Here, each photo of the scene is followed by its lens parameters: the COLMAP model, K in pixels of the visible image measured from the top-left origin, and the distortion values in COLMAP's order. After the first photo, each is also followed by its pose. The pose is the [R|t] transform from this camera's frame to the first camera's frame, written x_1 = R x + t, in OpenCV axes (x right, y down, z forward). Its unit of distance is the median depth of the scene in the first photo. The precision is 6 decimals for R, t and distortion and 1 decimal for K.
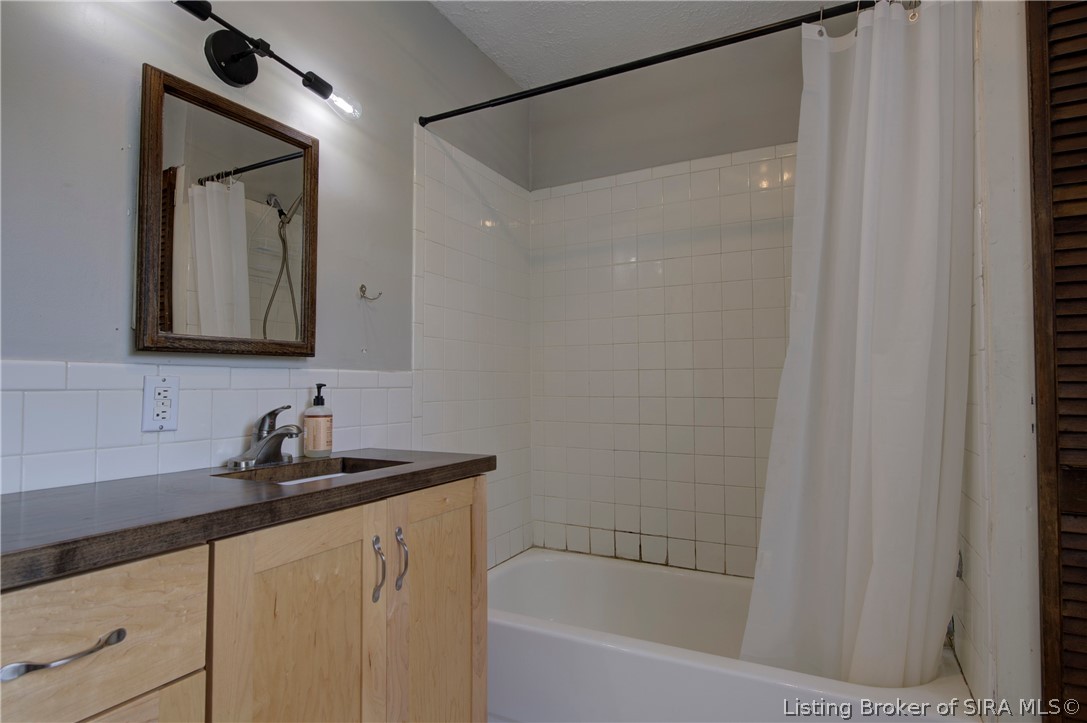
lens RADIAL K [[568.0, 0, 543.5], [0, 568.0, 361.5], [0, 0, 1]] dist [-0.001136, -0.001072]
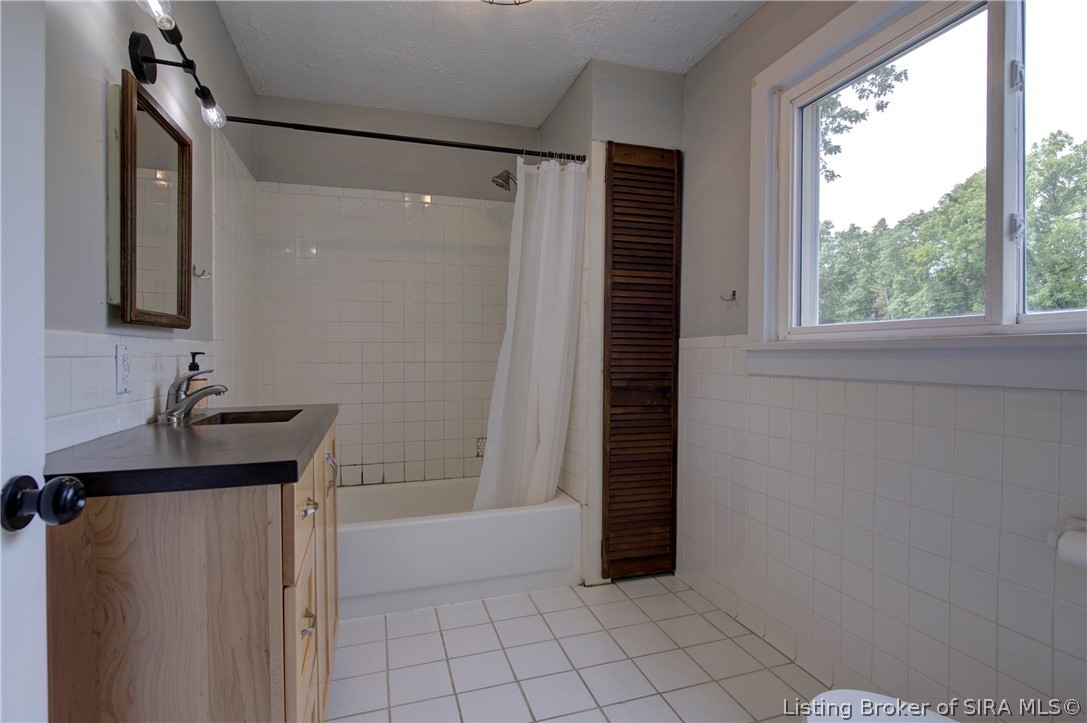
lens RADIAL K [[547.2, 0, 543.5], [0, 547.2, 361.5], [0, 0, 1]] dist [0.003196, -0.000656]
pose [[0.700064, -0.011431, 0.713989, -0.827433], [-0.026986, 0.998734, 0.042449, -0.010464], [-0.713570, -0.048985, 0.698869, -0.359319]]
